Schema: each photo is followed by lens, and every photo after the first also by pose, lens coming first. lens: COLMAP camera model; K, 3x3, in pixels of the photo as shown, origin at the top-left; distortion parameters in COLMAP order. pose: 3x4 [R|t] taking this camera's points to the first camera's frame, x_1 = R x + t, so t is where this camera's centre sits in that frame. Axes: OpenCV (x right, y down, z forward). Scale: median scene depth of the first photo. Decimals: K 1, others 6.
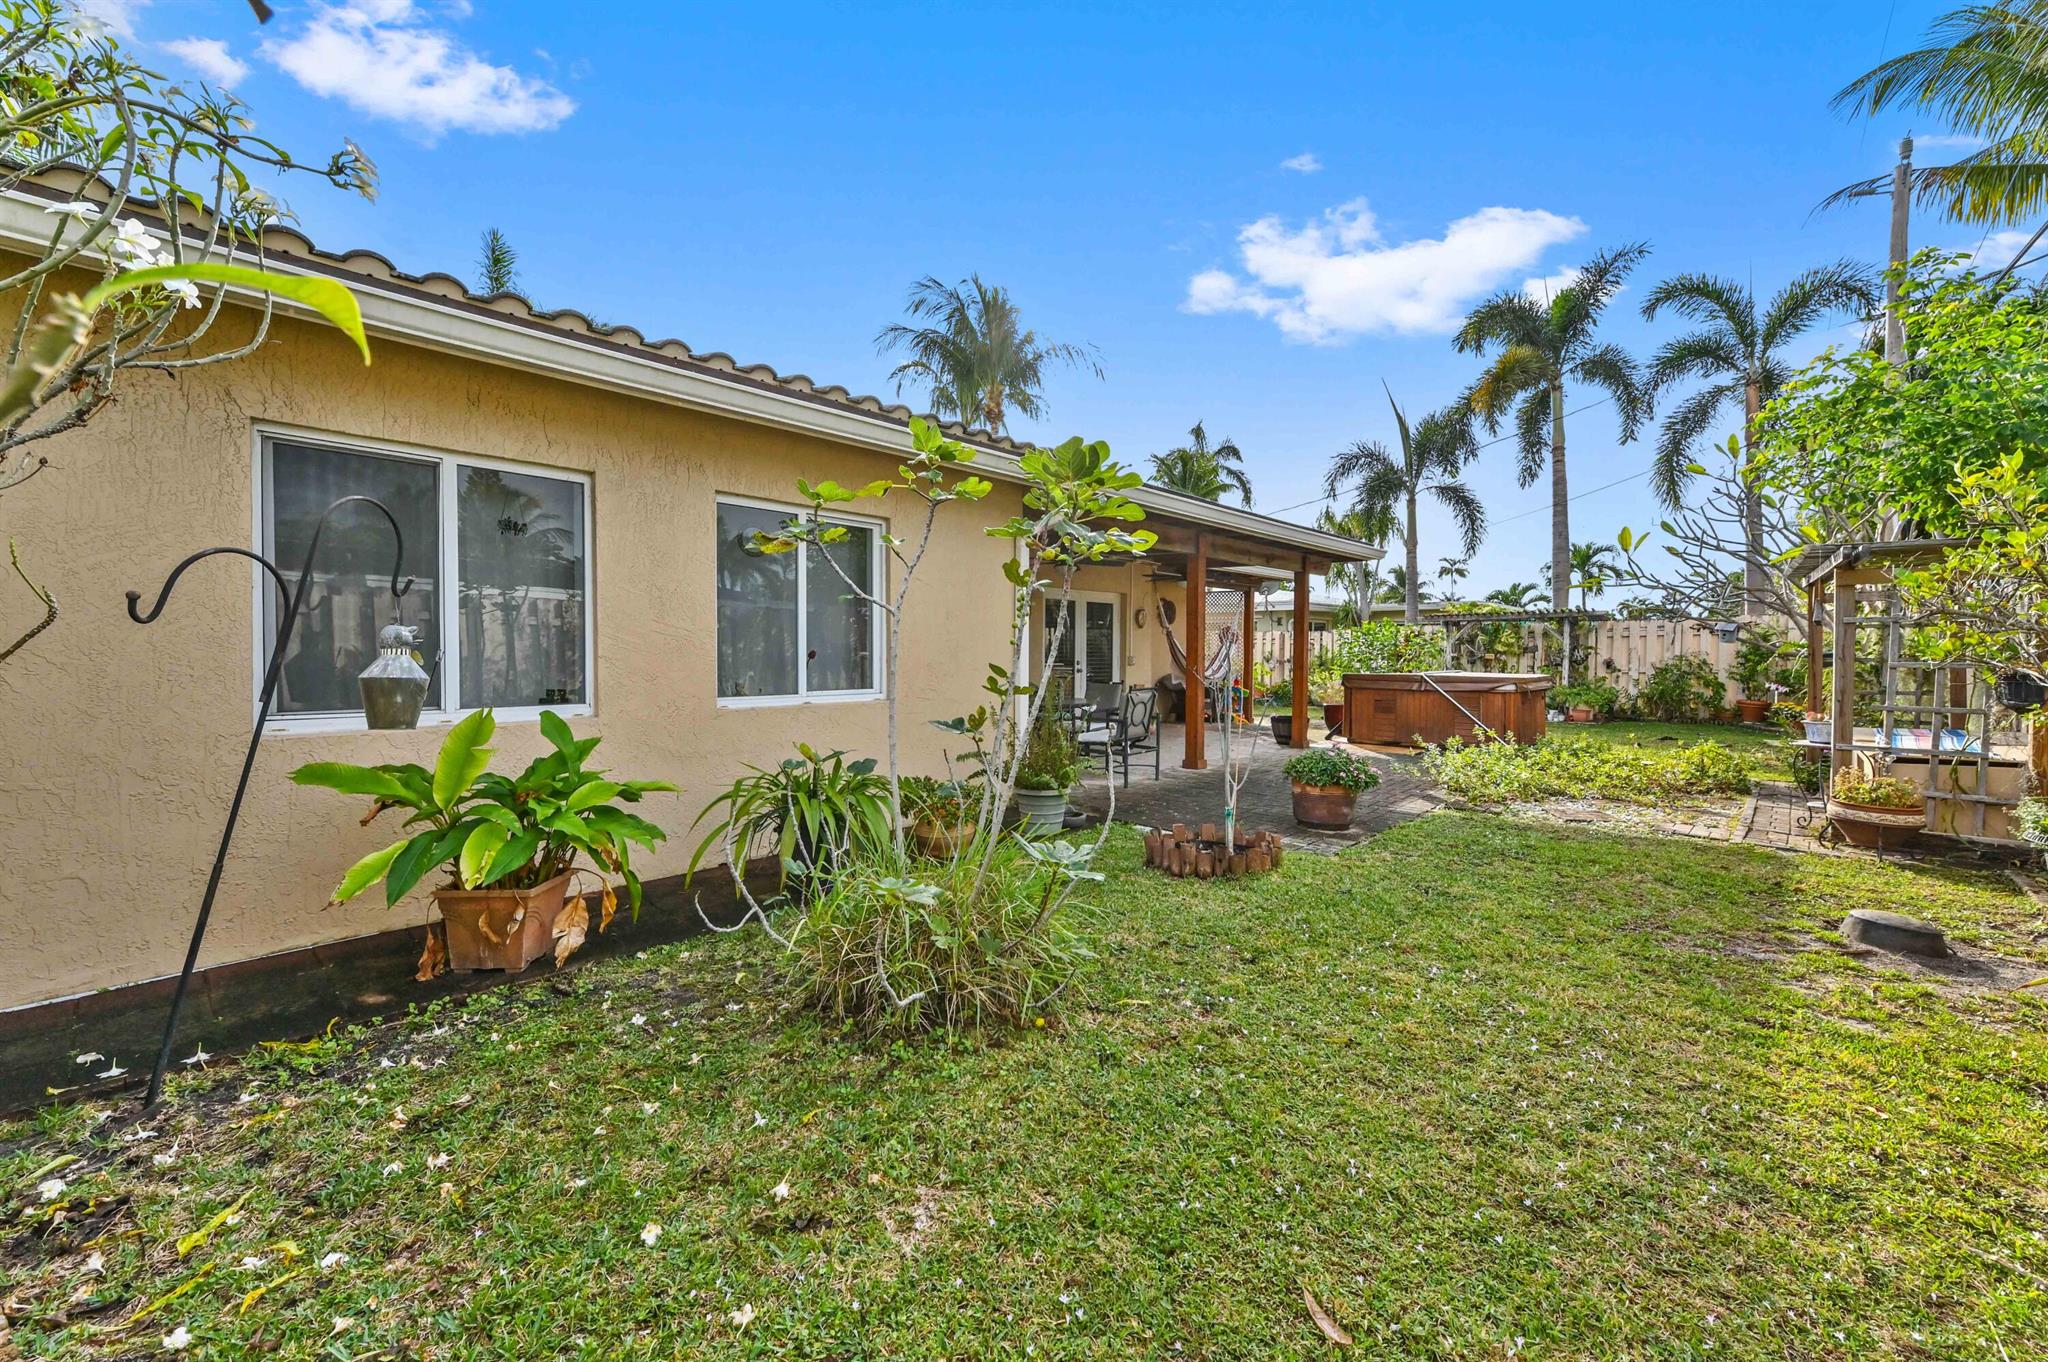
lens RADIAL K [[809.1, 0, 1023.9], [0, 809.1, 664.6], [0, 0, 1]] dist [0.015712, 0.000062]
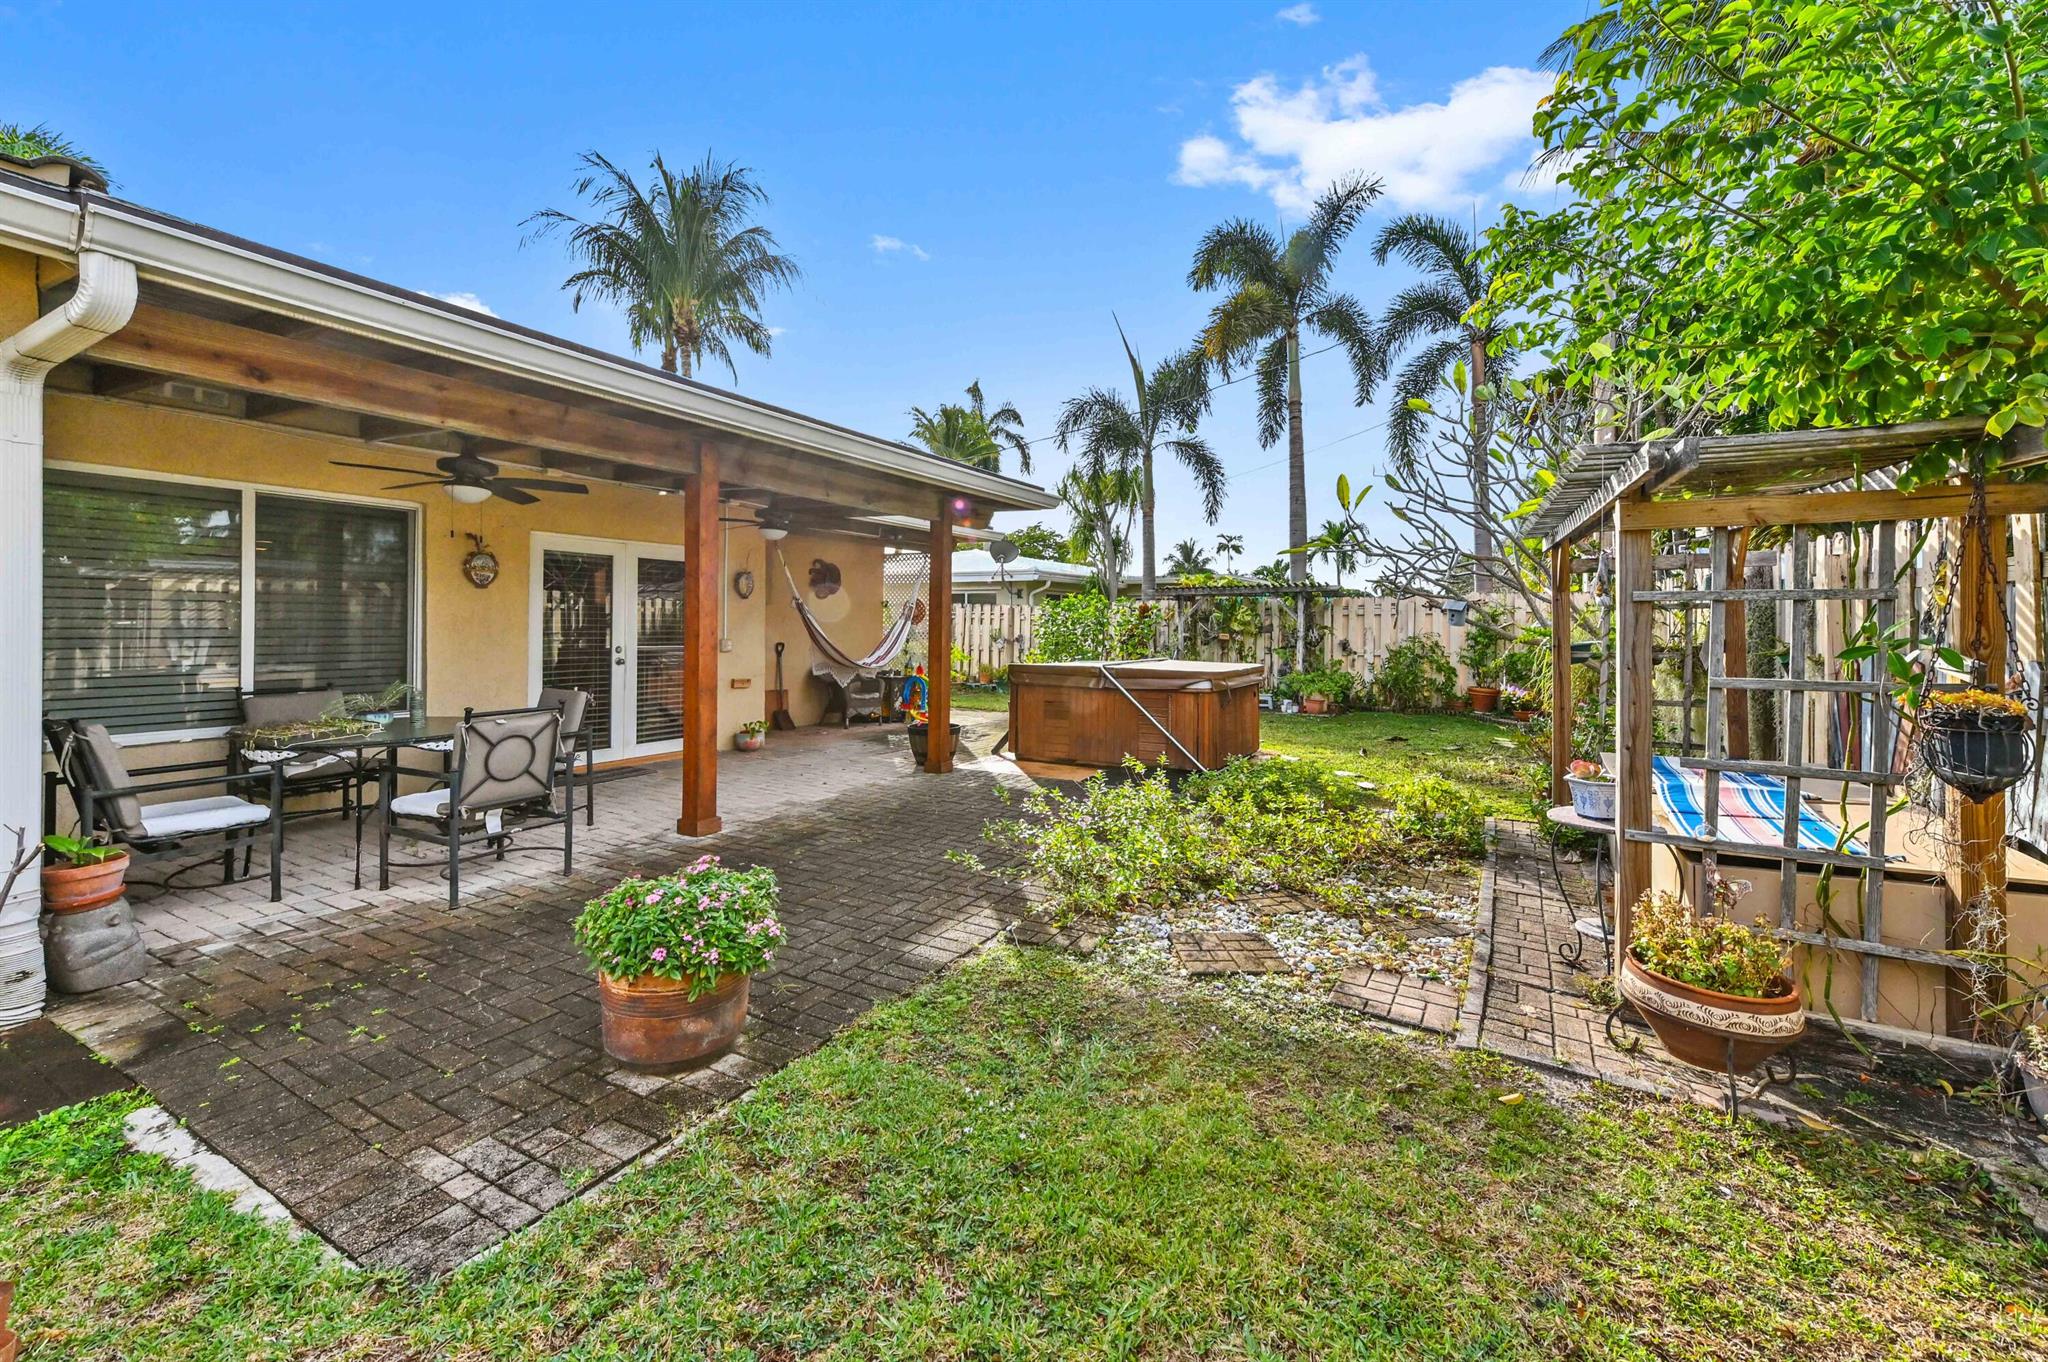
lens RADIAL K [[814.8, 0, 1016.2], [0, 814.8, 619.7], [0, 0, 1]] dist [0.009751, 0.000154]
pose [[0.977688, 0.005592, 0.209988, 0.177057], [-0.001195, 0.999777, -0.021062, -0.009625], [-0.210059, 0.020341, 0.977477, 0.202400]]
